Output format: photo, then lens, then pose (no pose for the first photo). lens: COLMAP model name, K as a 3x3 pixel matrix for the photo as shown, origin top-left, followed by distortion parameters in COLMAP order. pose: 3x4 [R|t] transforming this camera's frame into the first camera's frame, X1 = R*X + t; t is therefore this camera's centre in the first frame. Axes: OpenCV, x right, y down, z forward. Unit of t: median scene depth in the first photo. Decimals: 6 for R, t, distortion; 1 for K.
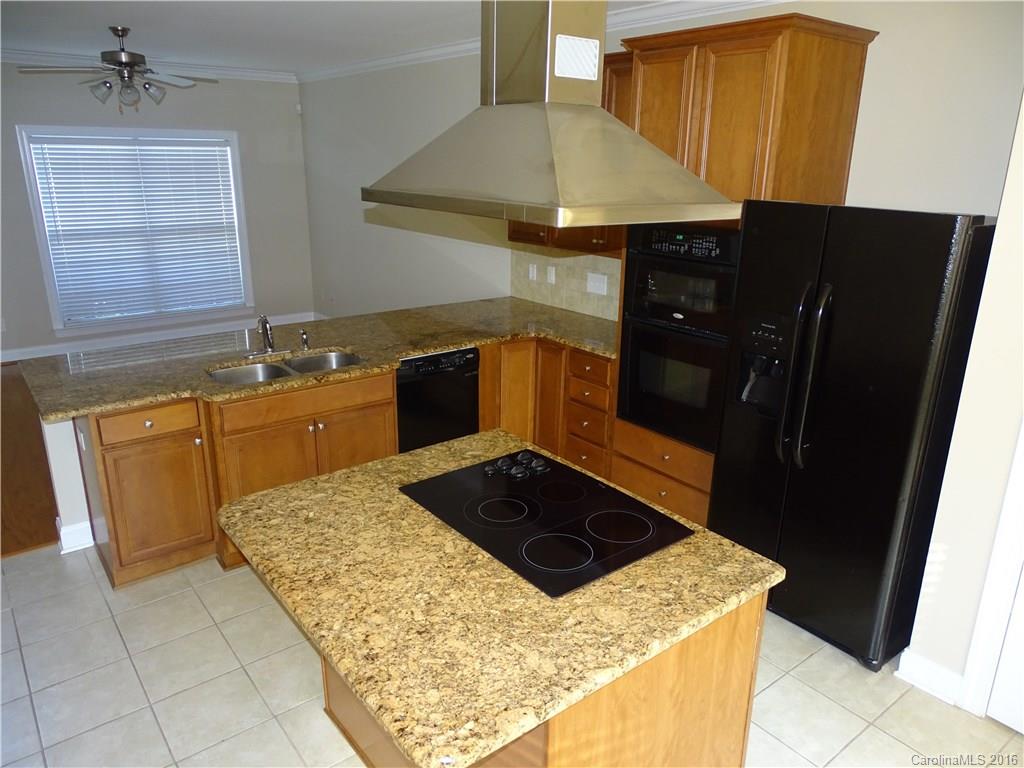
lens RADIAL K [[727.8, 0, 512.0], [0, 727.8, 384.0], [0, 0, 1]] dist [0.000901, 0.006056]
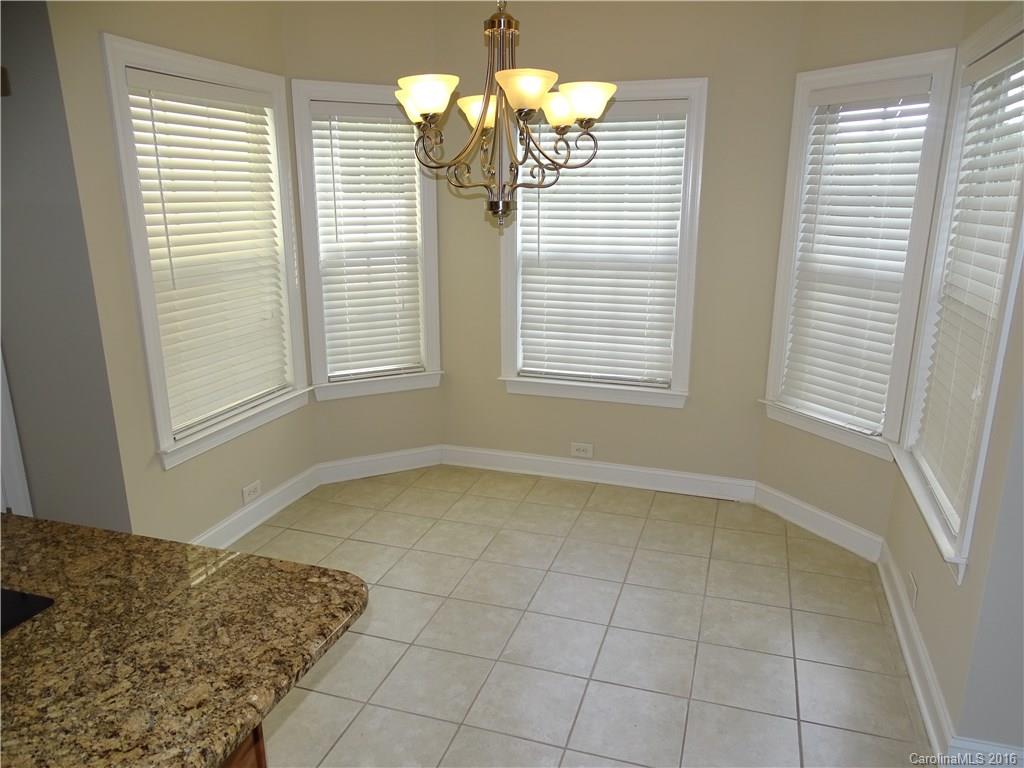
lens RADIAL K [[732.2, 0, 512.0], [0, 732.2, 384.0], [0, 0, 1]] dist [-0.008366, -0.002974]
pose [[-0.552309, -0.224718, 0.802781, -0.809272], [0.242871, 0.877834, 0.412821, -0.100401], [-0.797476, 0.422977, -0.430258, 0.930162]]
